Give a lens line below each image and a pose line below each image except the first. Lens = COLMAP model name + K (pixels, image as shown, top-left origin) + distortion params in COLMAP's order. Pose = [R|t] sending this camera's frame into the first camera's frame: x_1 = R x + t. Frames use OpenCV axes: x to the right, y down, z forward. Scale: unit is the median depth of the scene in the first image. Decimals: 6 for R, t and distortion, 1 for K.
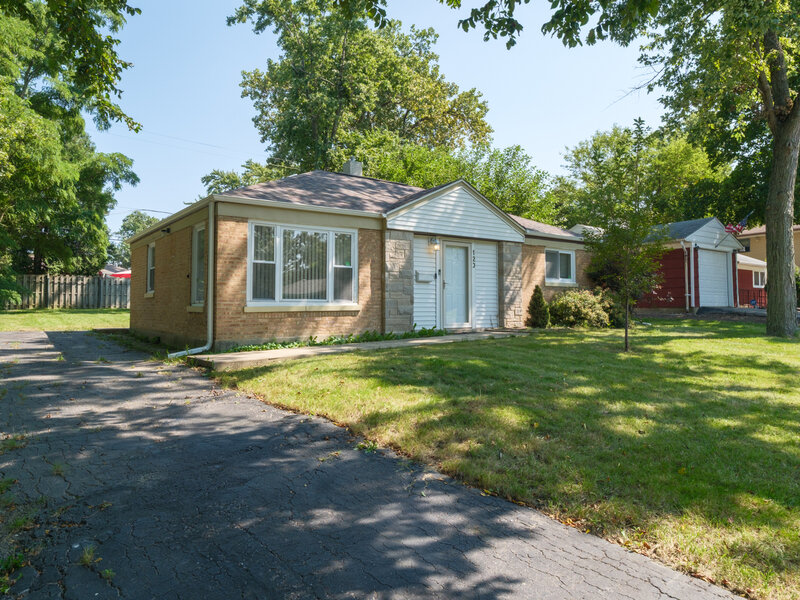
lens RADIAL K [[419.9, 0, 400.0], [0, 419.9, 300.0], [0, 0, 1]] dist [-0.001573, -0.000625]
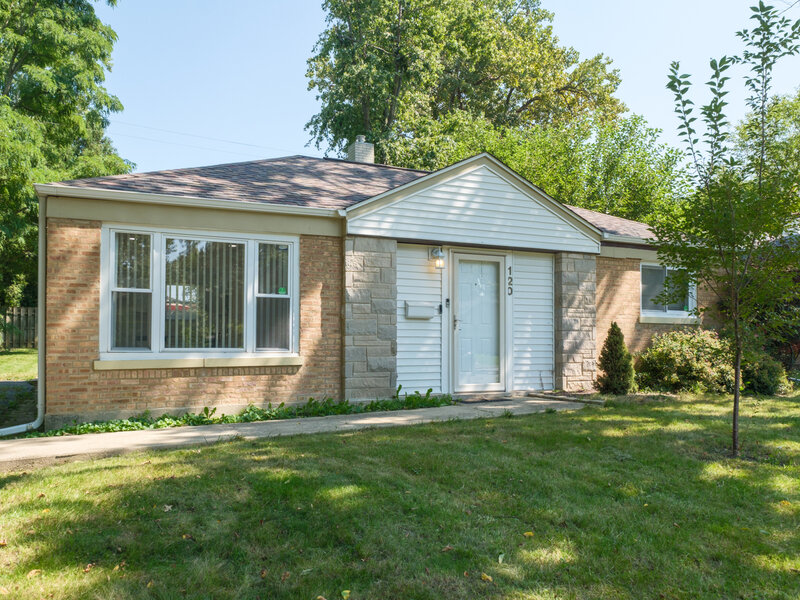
lens RADIAL K [[556.3, 0, 400.0], [0, 556.3, 337.4], [0, 0, 1]] dist [0.003587, 0.002309]
pose [[0.988589, 0.000273, -0.150639, 0.159449], [-0.000541, 0.999998, -0.001737, -0.013661], [0.150638, 0.001798, 0.988587, 0.178290]]
